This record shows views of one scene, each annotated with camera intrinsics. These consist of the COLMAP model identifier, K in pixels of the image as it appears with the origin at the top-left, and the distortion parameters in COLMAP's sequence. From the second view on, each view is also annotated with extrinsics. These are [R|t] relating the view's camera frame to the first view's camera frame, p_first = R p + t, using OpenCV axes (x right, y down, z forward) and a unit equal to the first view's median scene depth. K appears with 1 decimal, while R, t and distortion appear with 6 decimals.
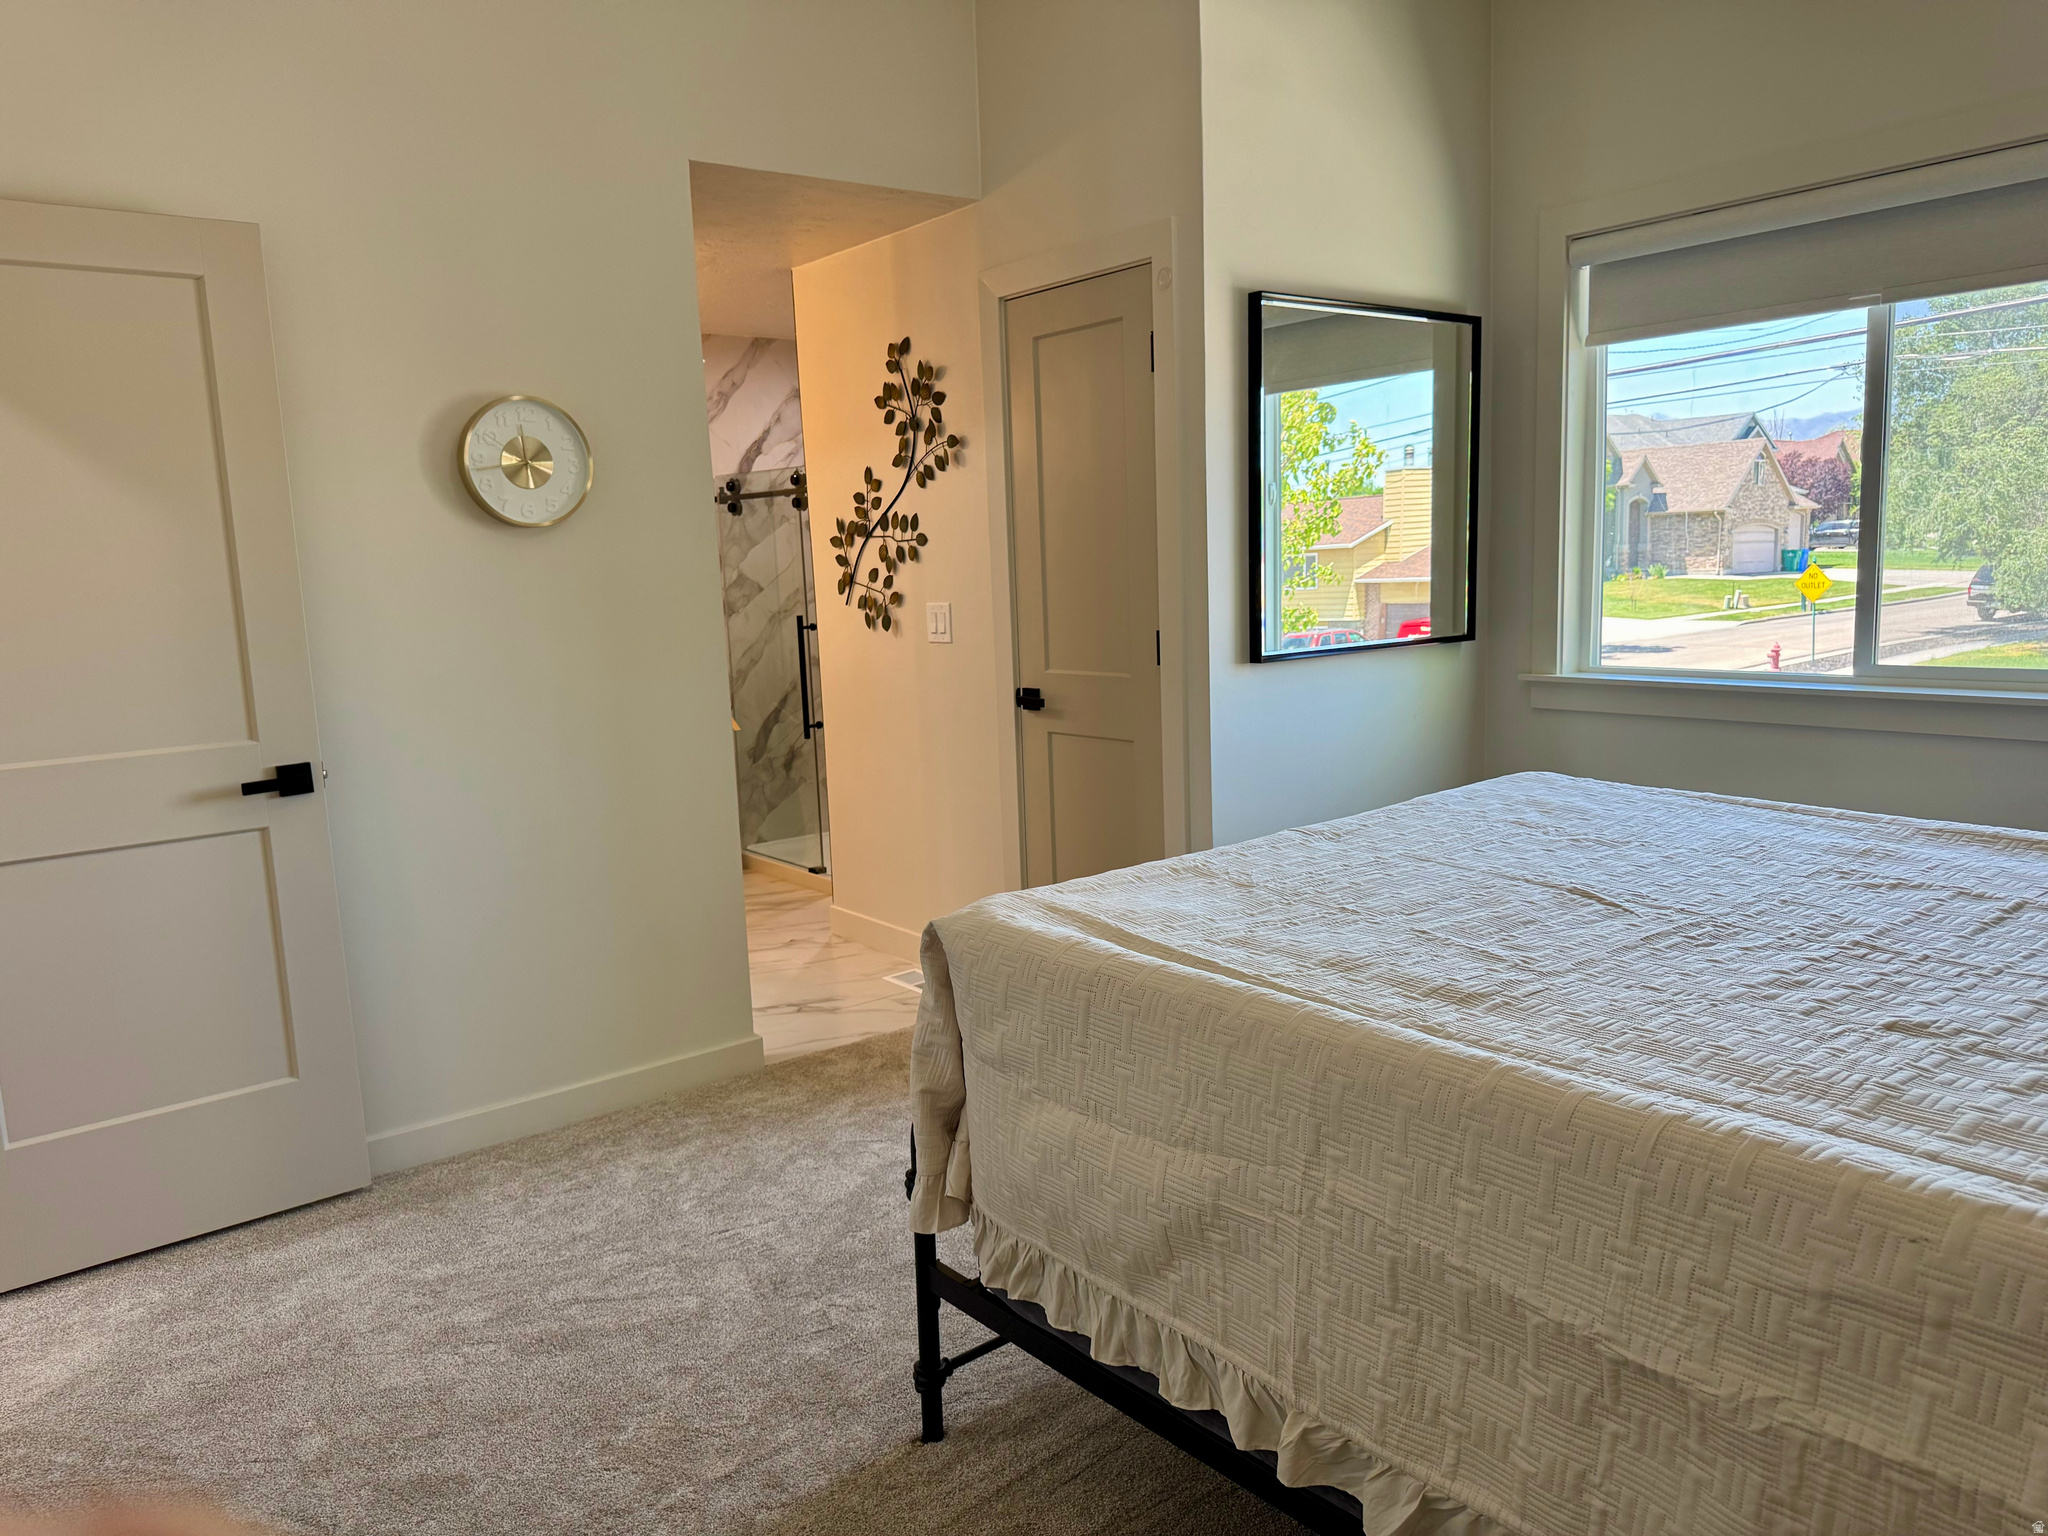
lens RADIAL K [[1450.3, 0, 1030.7], [0, 1450.3, 771.2], [0, 0, 1]] dist [0.041285, -0.043943]
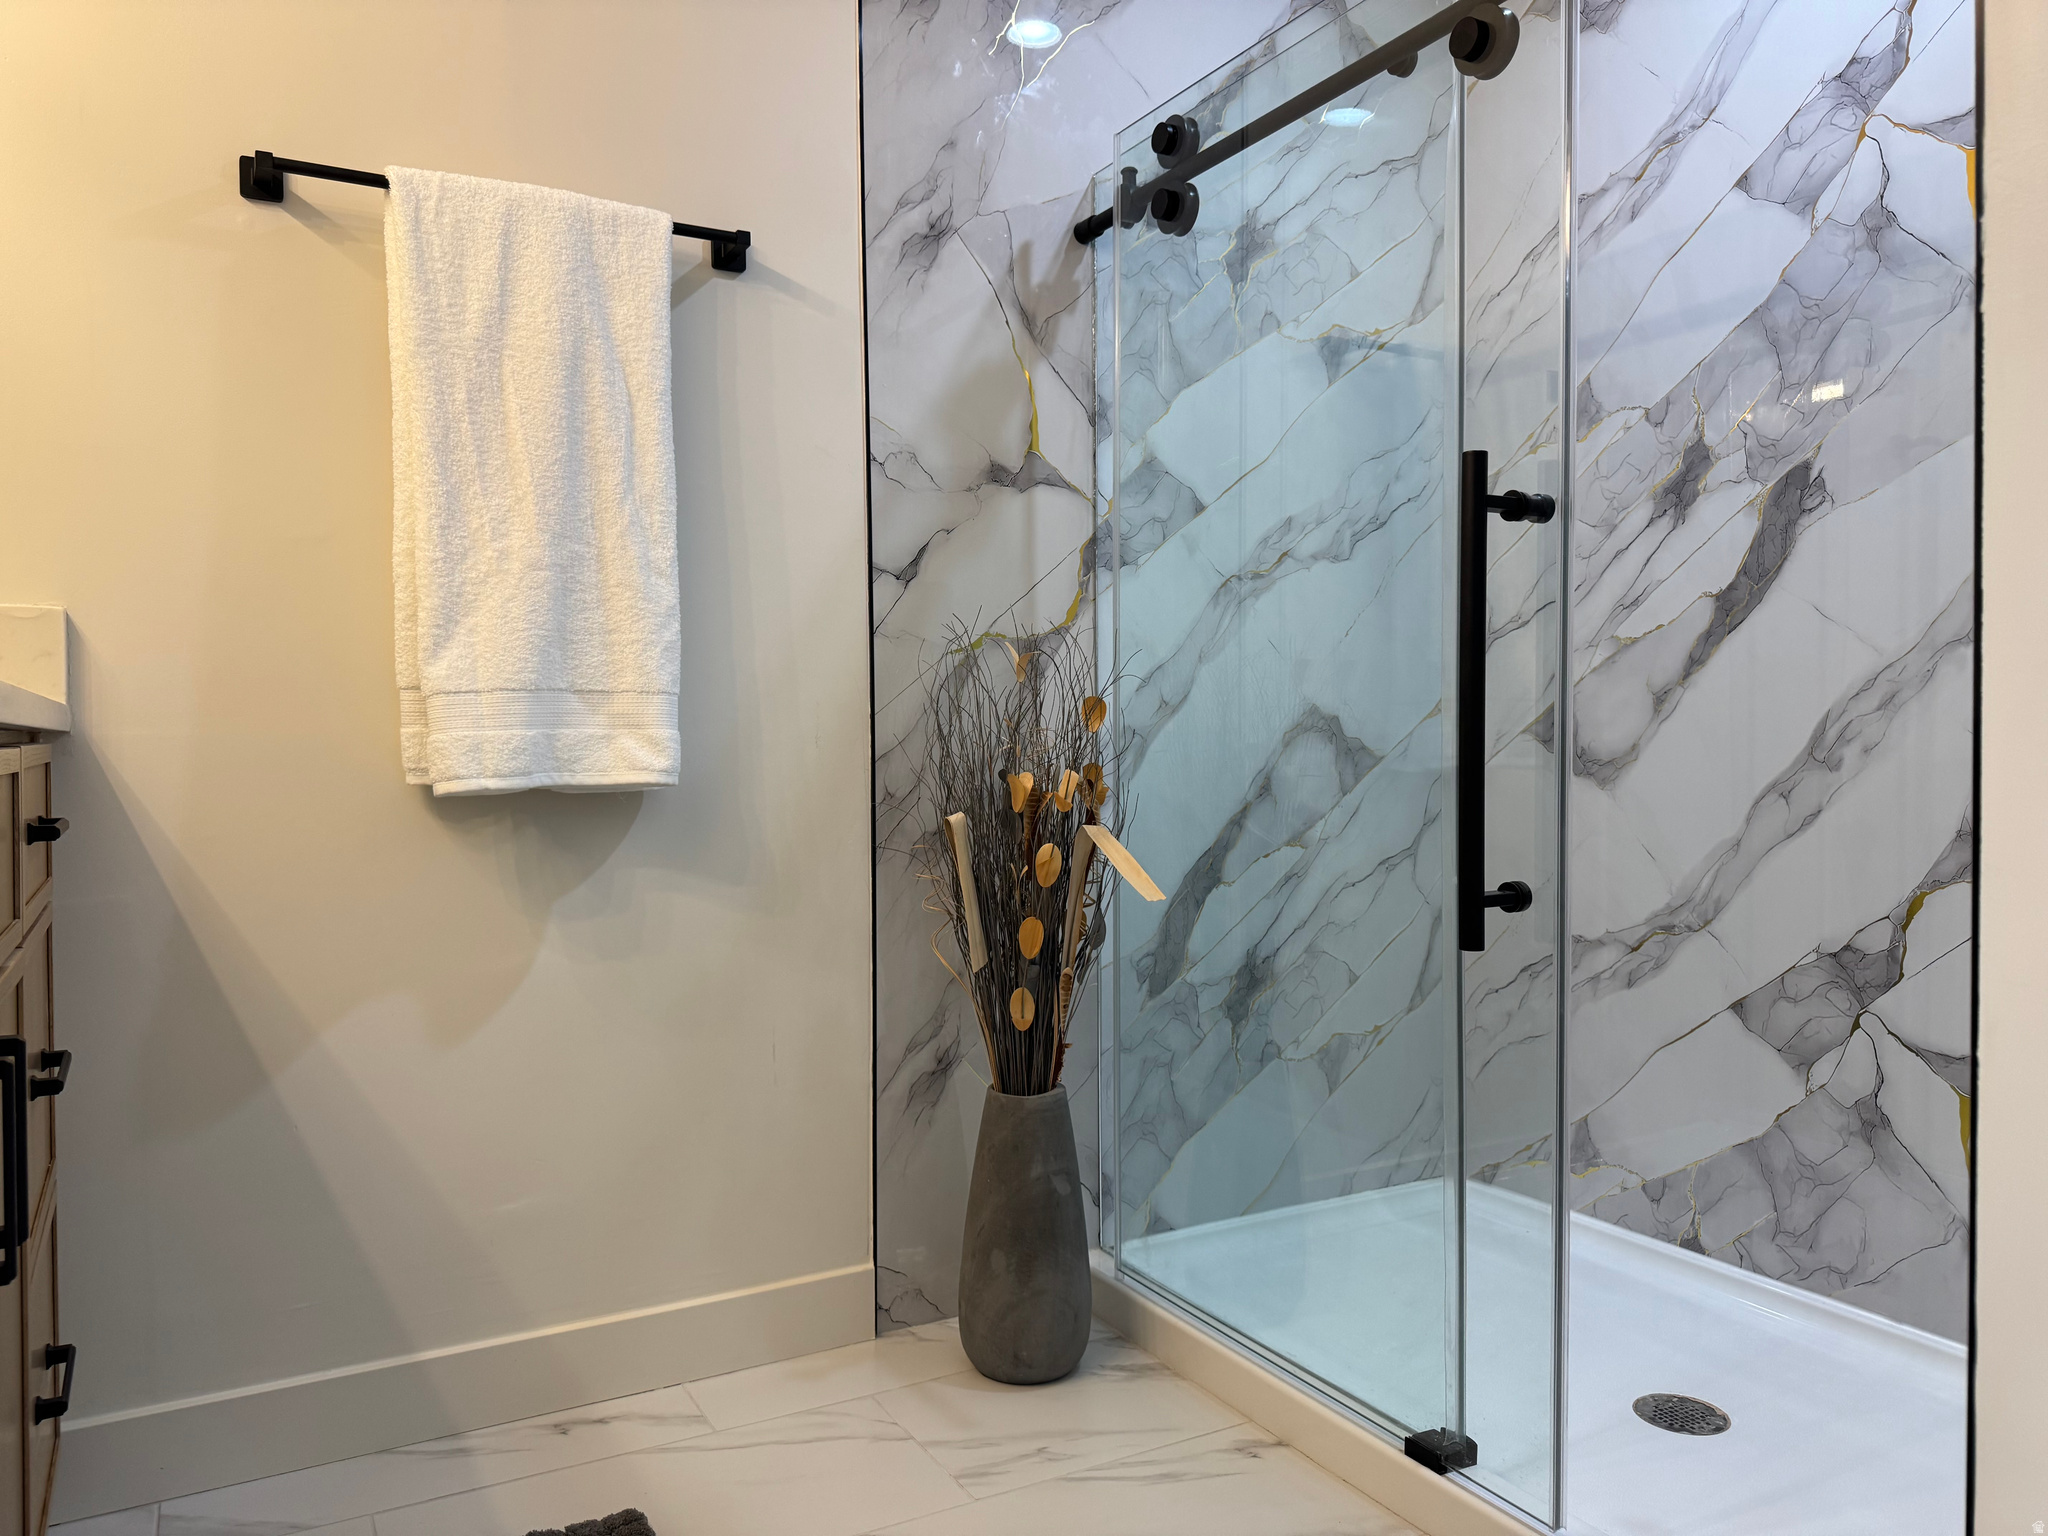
lens RADIAL K [[1450.3, 0, 1023.8], [0, 1450.3, 765.0], [0, 0, 1]] dist [0.041285, -0.043943]
pose [[0.987930, 0.037334, -0.150333, -0.173281], [-0.056404, 0.990595, -0.124663, -0.016044], [0.144265, 0.131638, 0.980744, 0.657409]]
